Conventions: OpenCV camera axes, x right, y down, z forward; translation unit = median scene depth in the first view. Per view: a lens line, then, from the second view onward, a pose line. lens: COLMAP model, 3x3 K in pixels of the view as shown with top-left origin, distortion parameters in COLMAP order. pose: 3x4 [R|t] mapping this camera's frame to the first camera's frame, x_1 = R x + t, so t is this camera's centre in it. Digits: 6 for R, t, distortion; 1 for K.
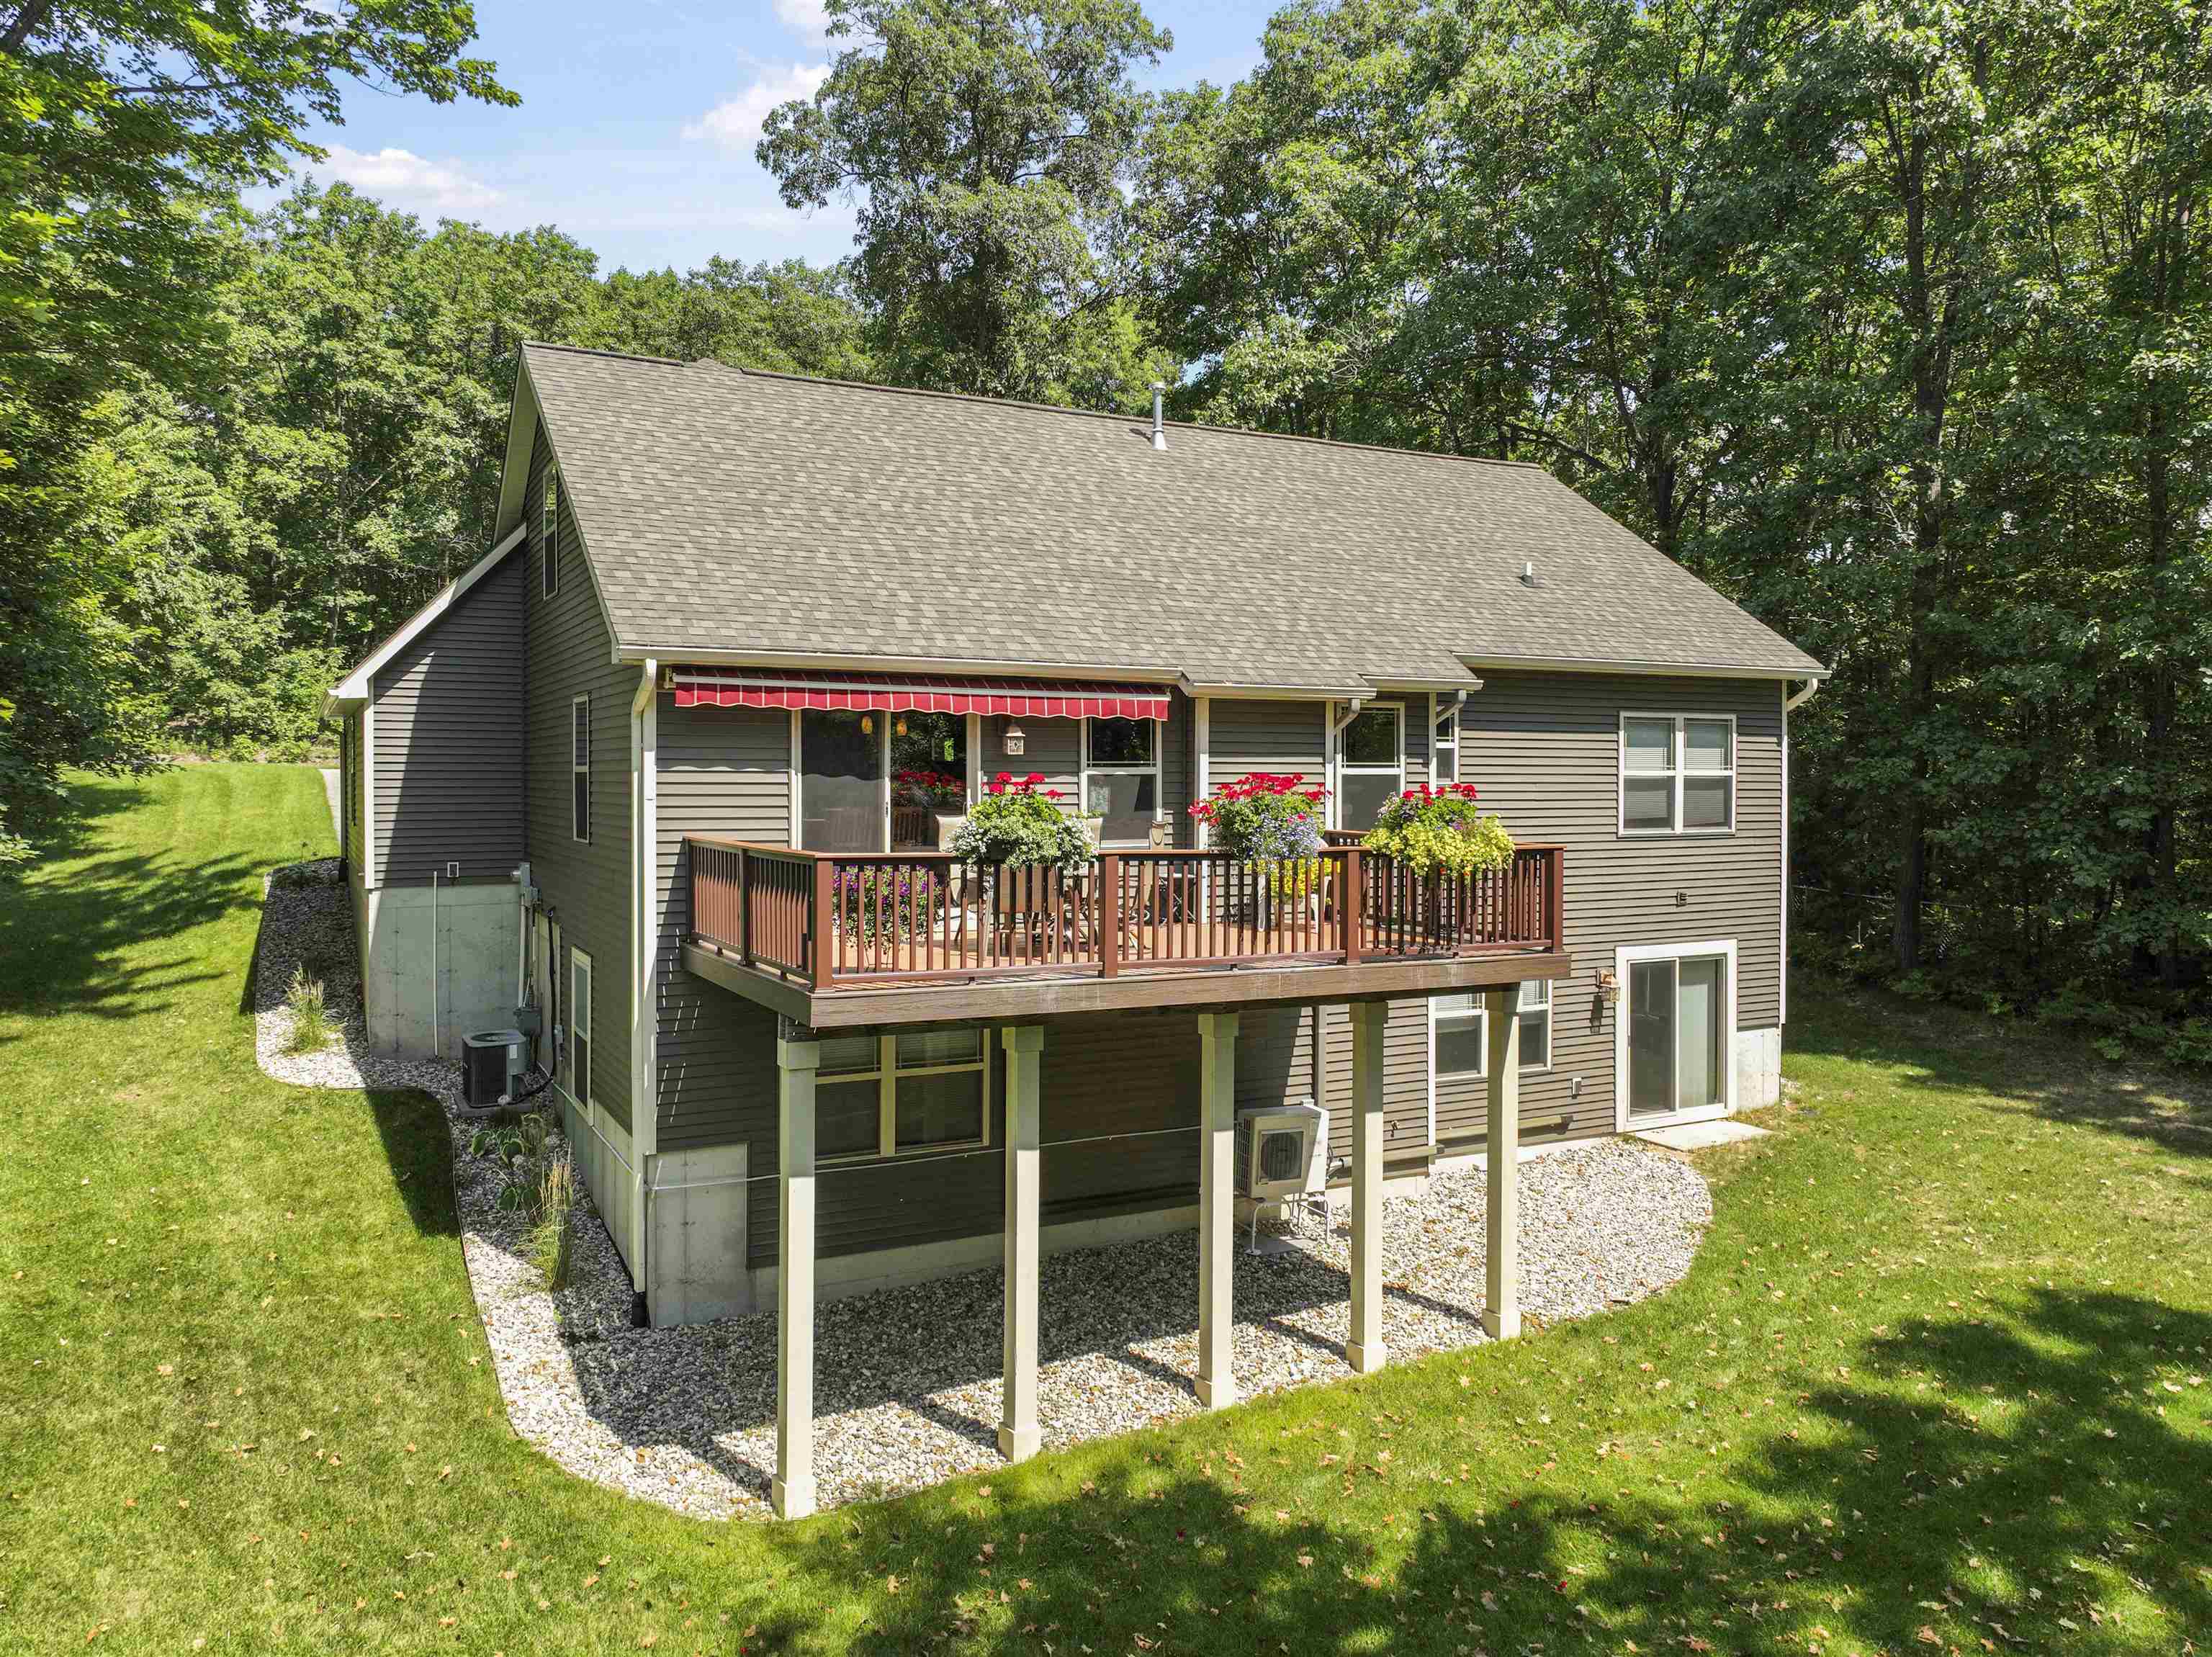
lens RADIAL K [[1573.3, 0, 1106.0], [0, 1573.3, 828.5], [0, 0, 1]] dist [0.002899, 0.003617]
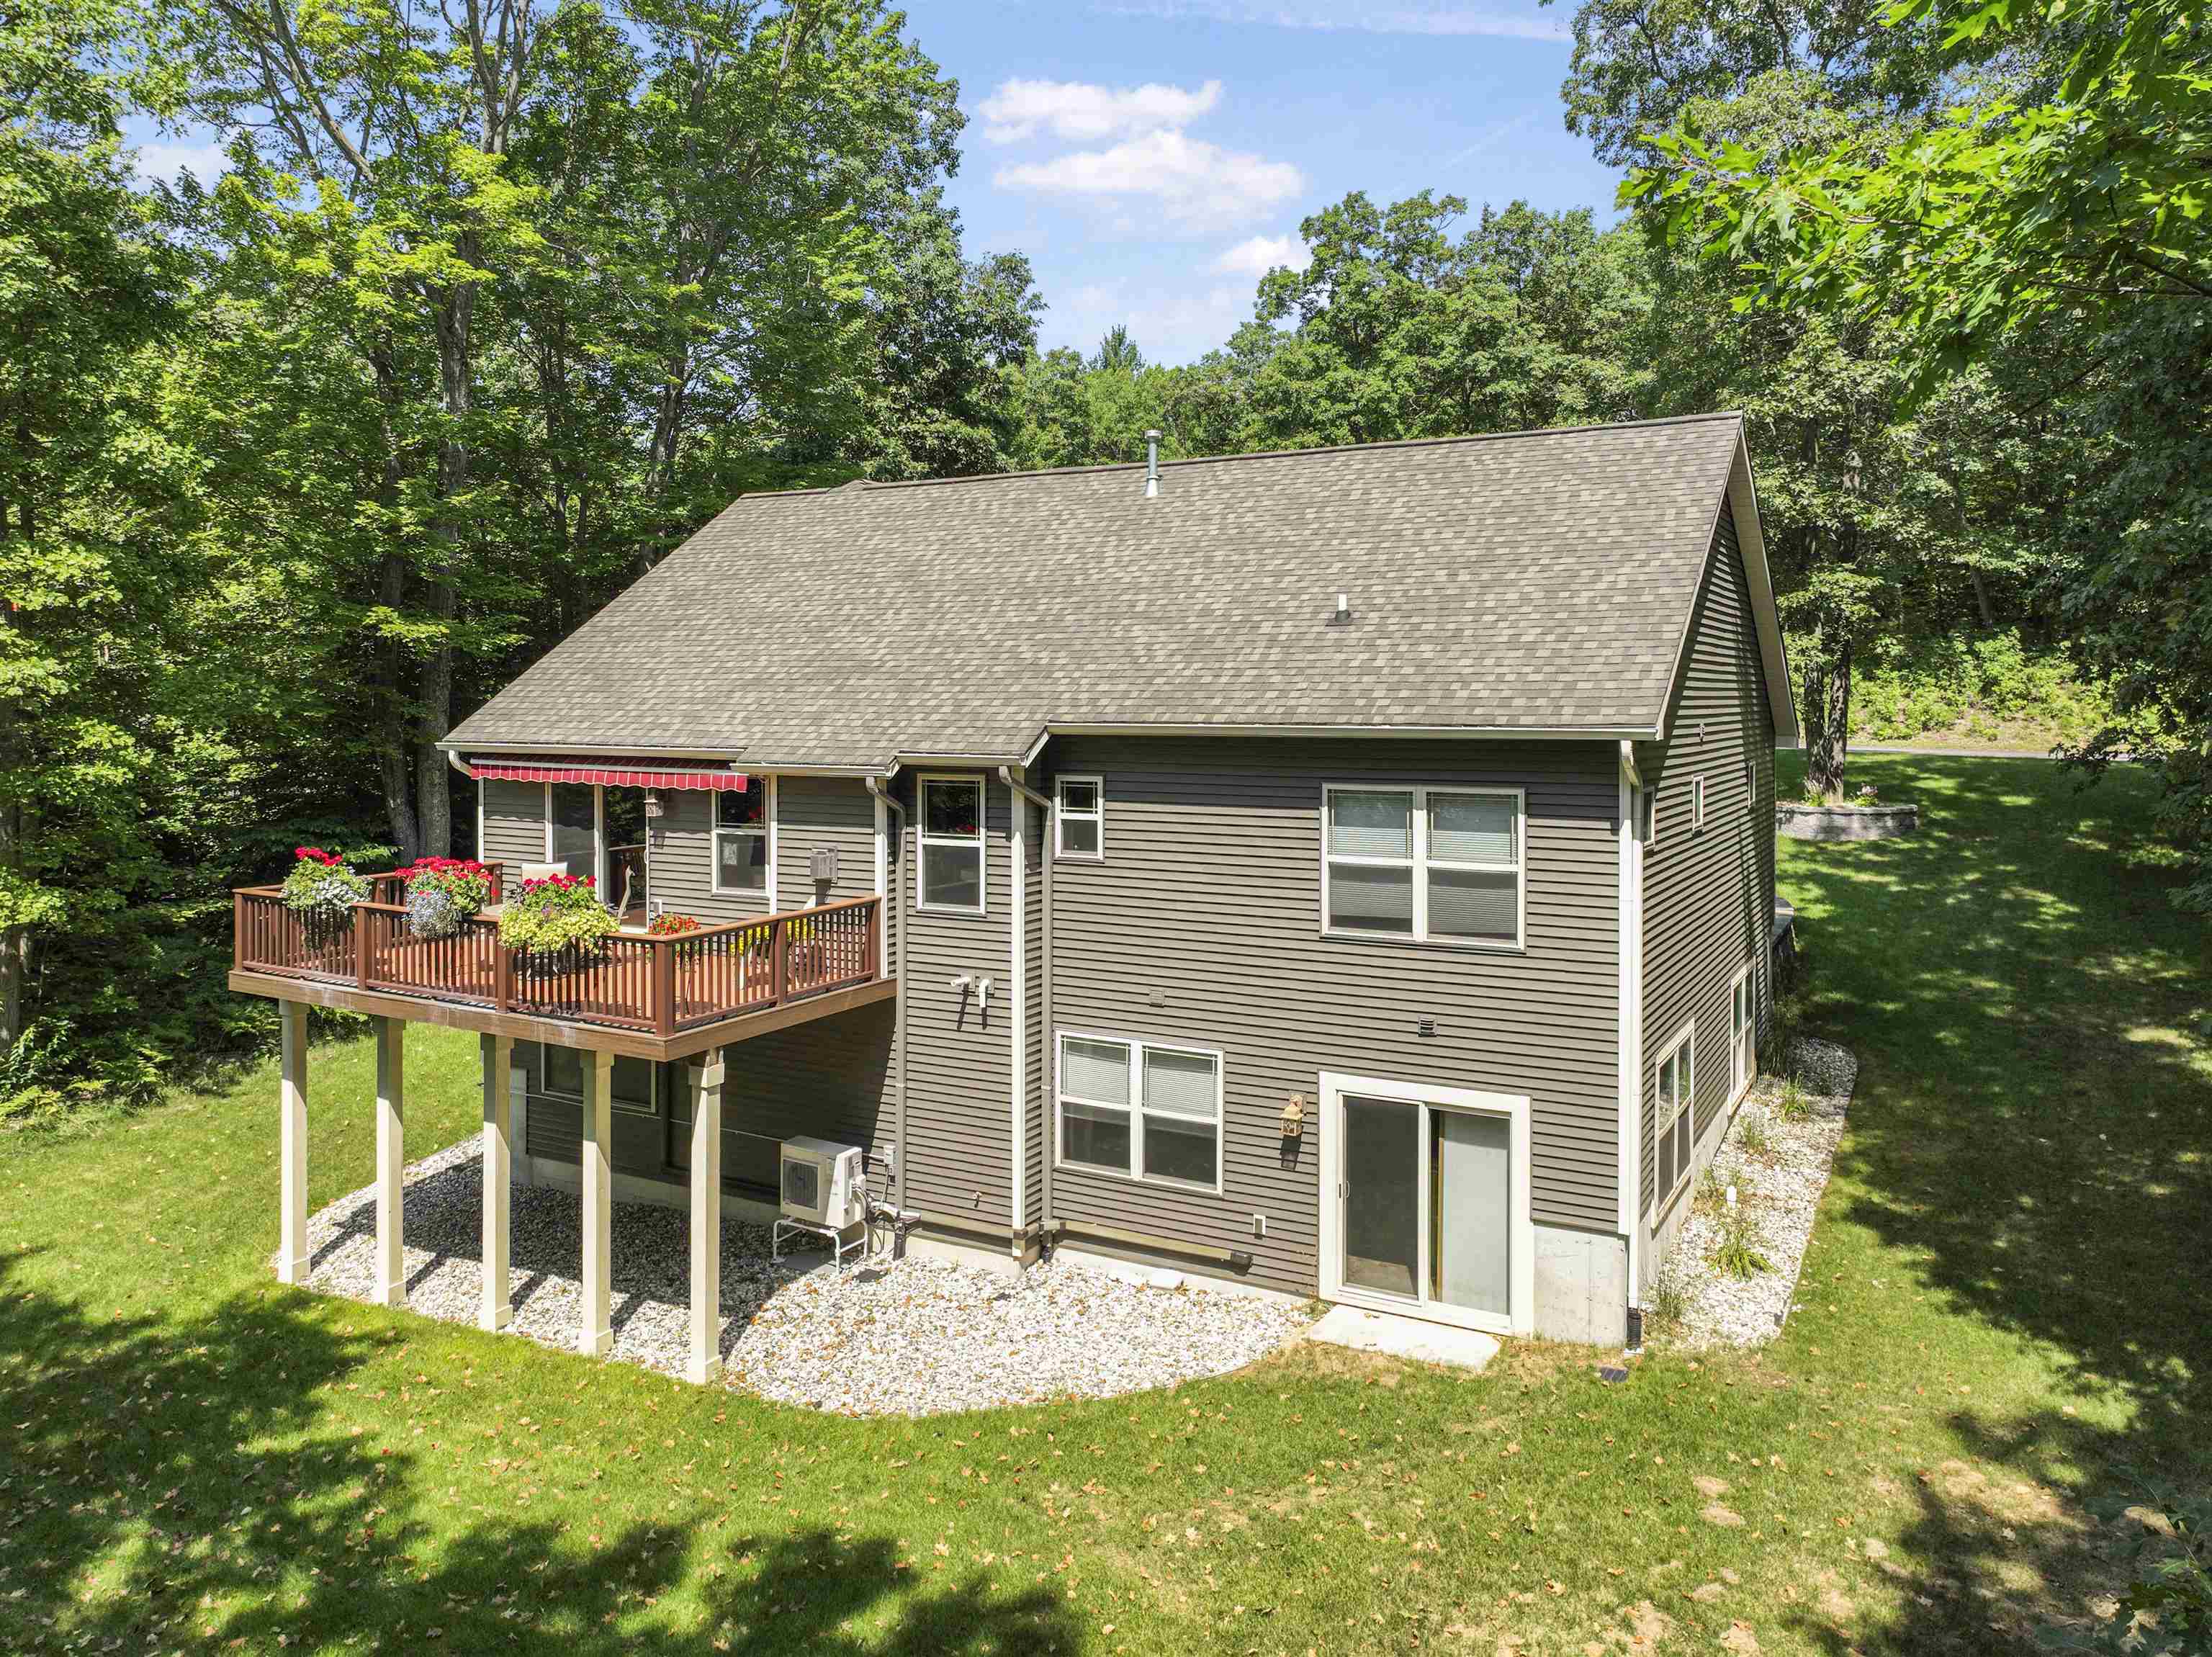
lens RADIAL K [[1613.3, 0, 1098.6], [0, 1613.3, 740.8], [0, 0, 1]] dist [0.004419, 0.003665]
pose [[0.541435, 0.021090, -0.840478, 1.187072], [-0.027344, 0.999598, 0.007468, -0.121790], [0.840298, 0.018938, 0.541795, 0.551184]]
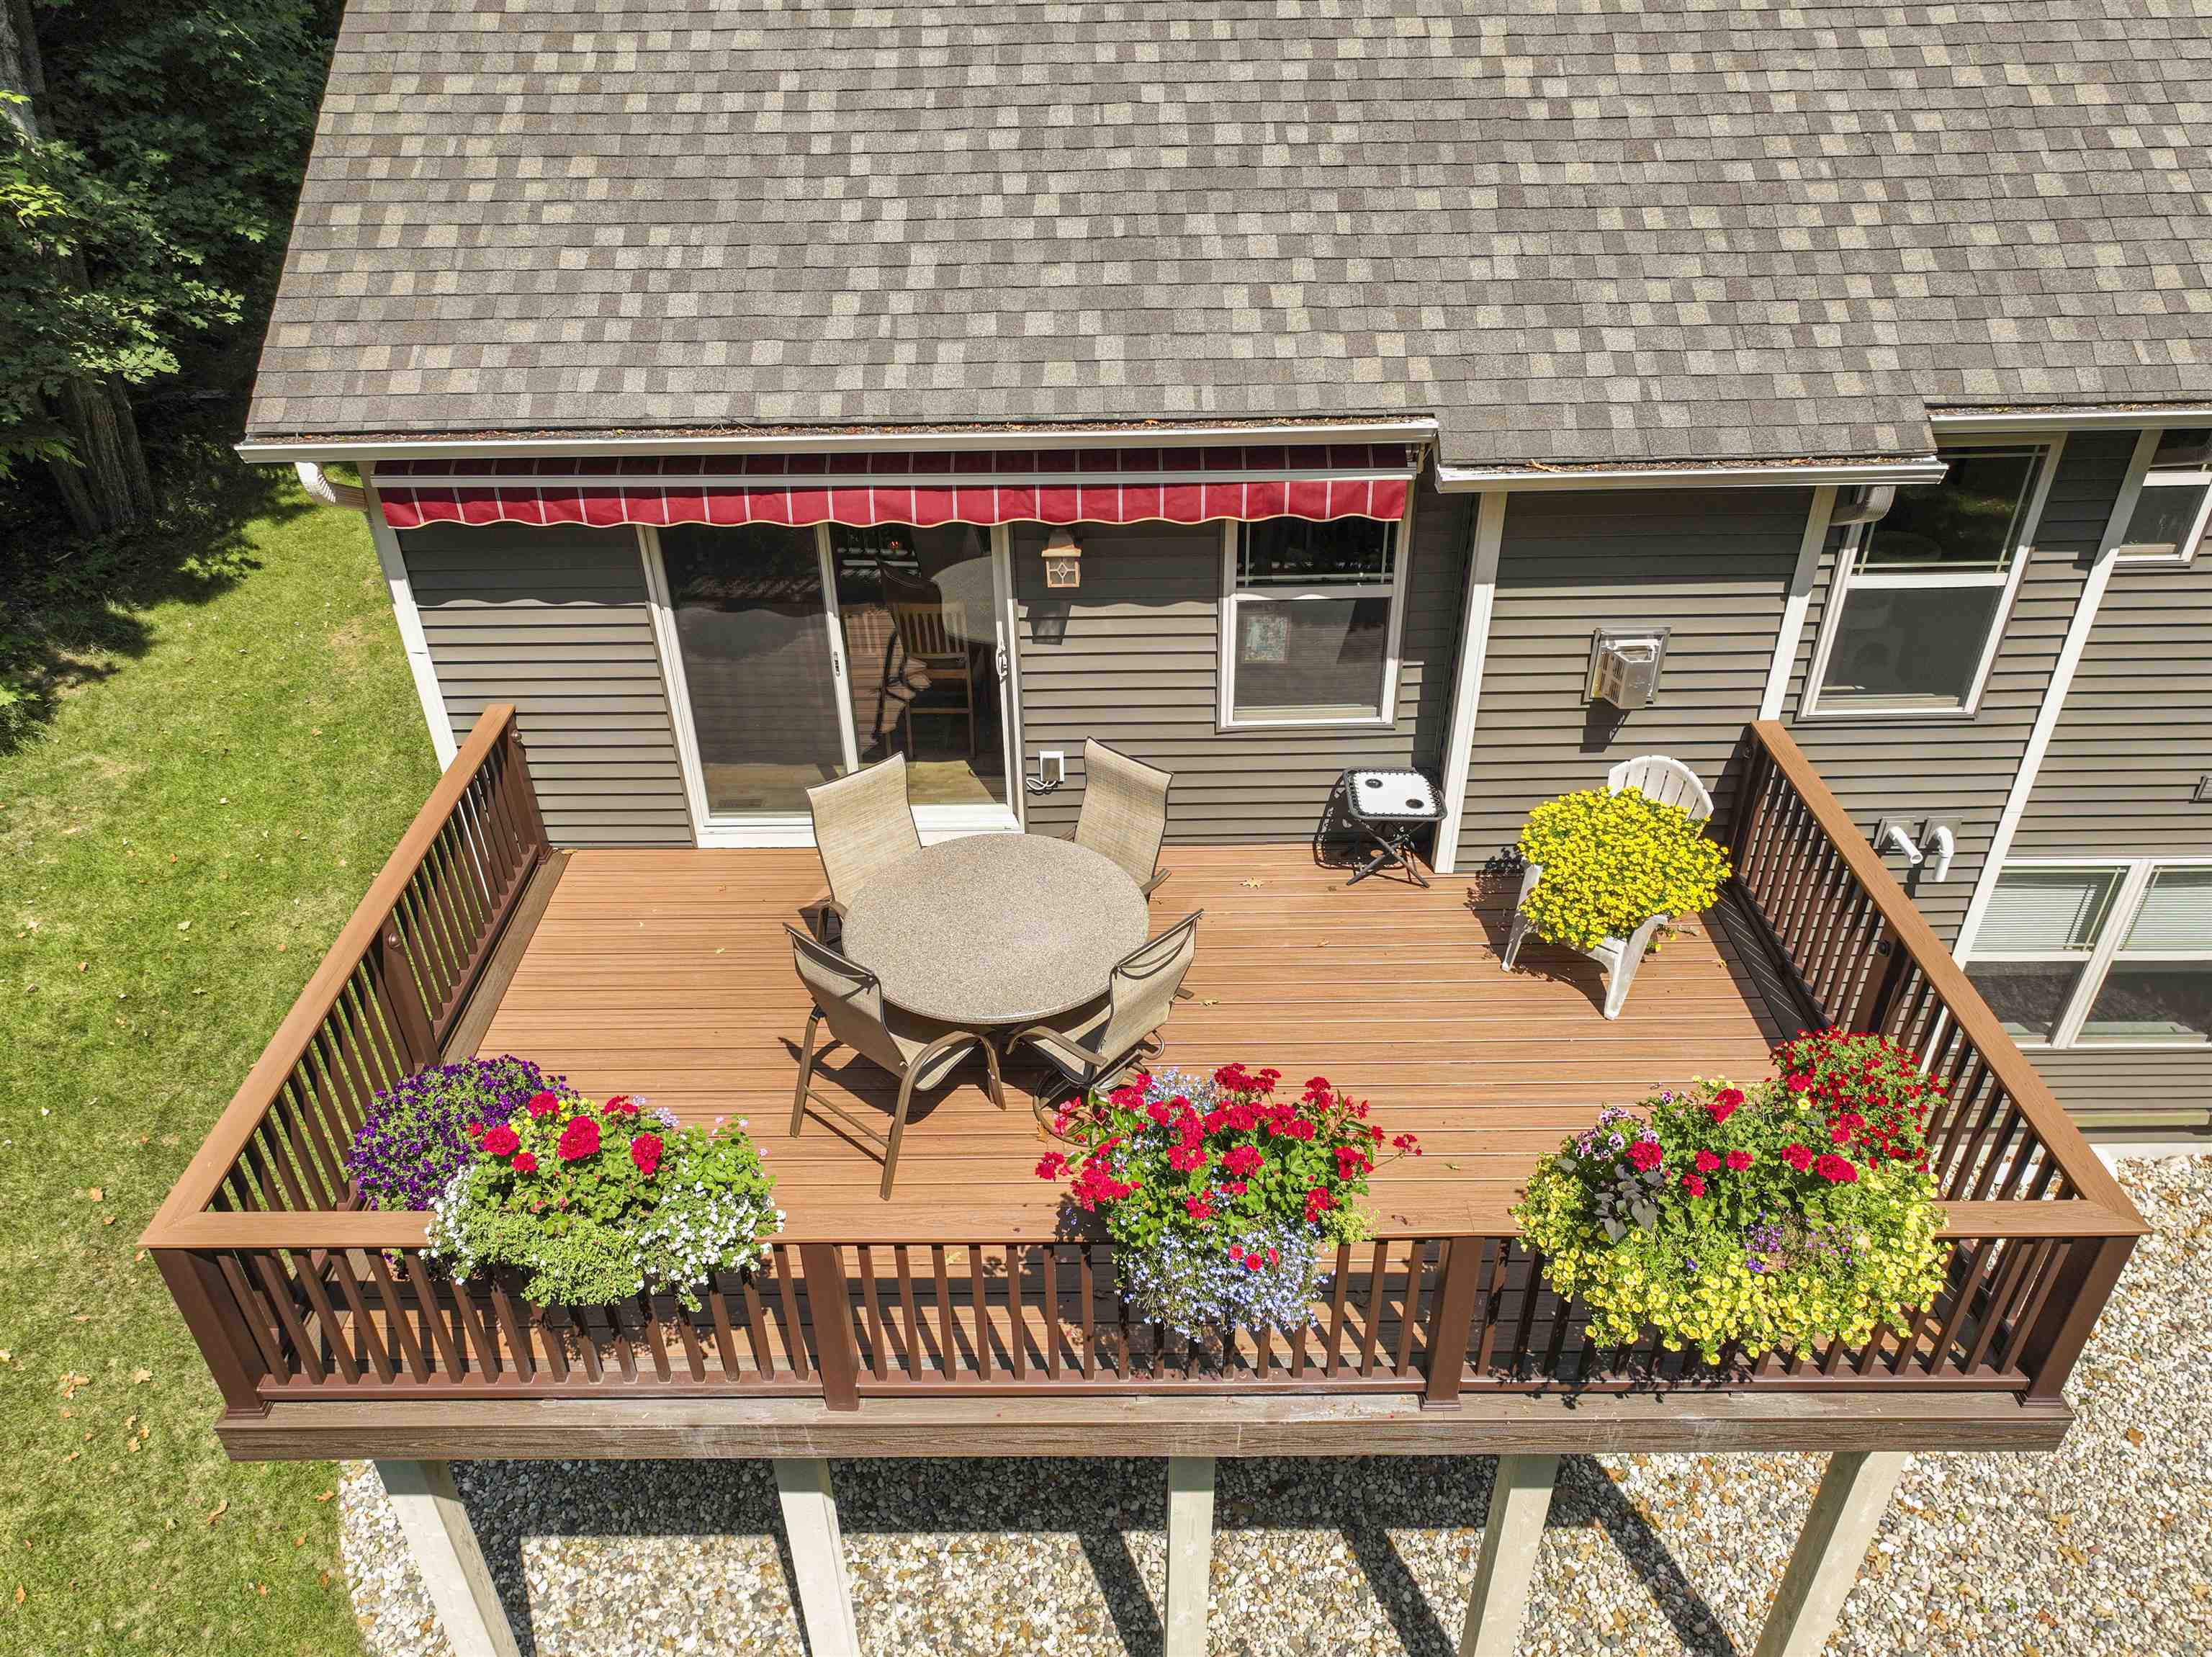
lens RADIAL K [[1573.3, 0, 1106.0], [0, 1573.3, 828.5], [0, 0, 1]] dist [0.002899, 0.003617]
pose [[0.885184, 0.247250, -0.394103, 0.167137], [0.004100, 0.842915, 0.538031, -0.242456], [0.465223, -0.477872, 0.745121, 0.548588]]
